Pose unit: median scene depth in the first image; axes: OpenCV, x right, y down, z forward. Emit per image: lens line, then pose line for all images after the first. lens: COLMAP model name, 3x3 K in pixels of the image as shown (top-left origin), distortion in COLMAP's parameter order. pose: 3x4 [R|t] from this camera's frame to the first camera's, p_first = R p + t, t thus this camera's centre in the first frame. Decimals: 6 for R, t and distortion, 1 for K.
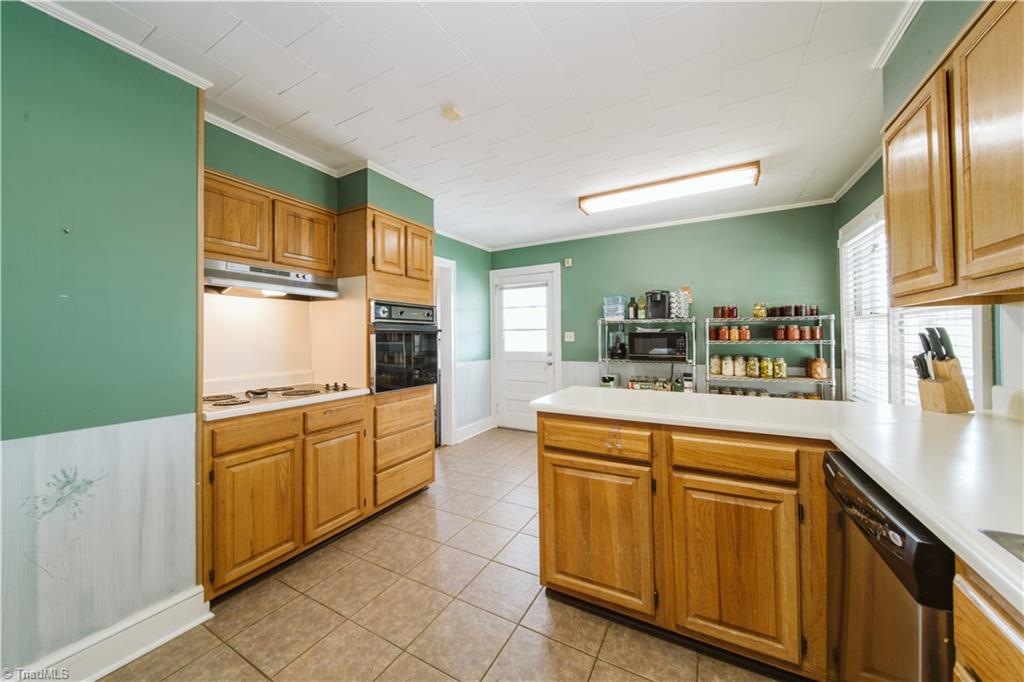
lens RADIAL K [[362.5, 0, 482.5], [0, 362.5, 333.1], [0, 0, 1]] dist [-0.001622, -0.000607]
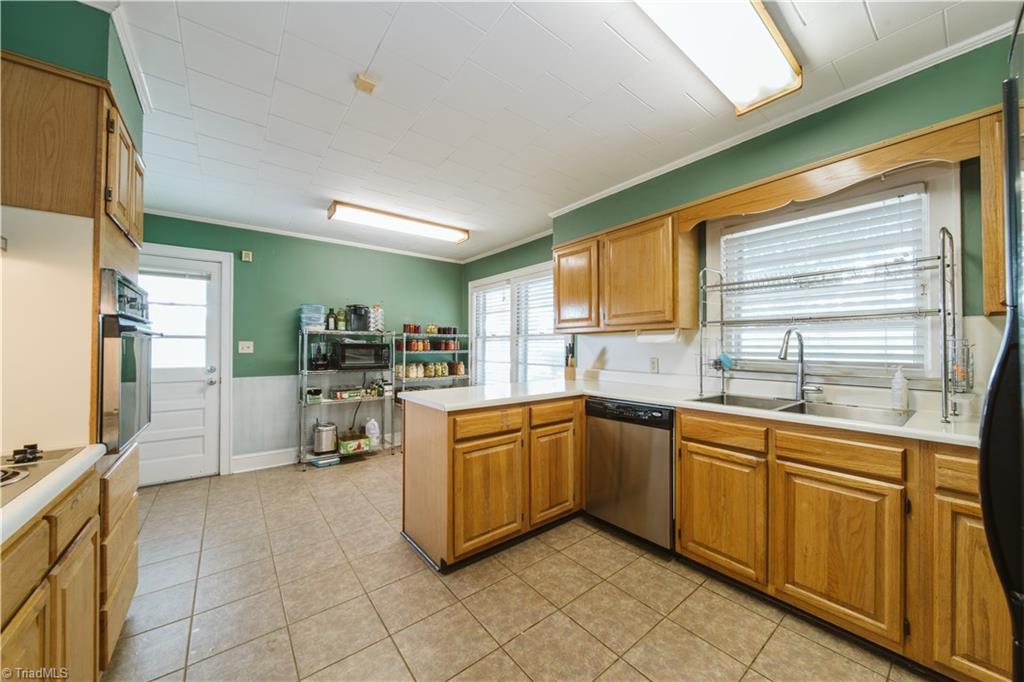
lens RADIAL K [[362.5, 0, 511.1], [0, 362.5, 344.4], [0, 0, 1]] dist [-0.001622, -0.000607]
pose [[0.369171, 0.014716, 0.929245, -0.595558], [-0.011595, 0.999870, -0.011228, 0.012318], [-0.929289, -0.006629, 0.369294, 0.291614]]
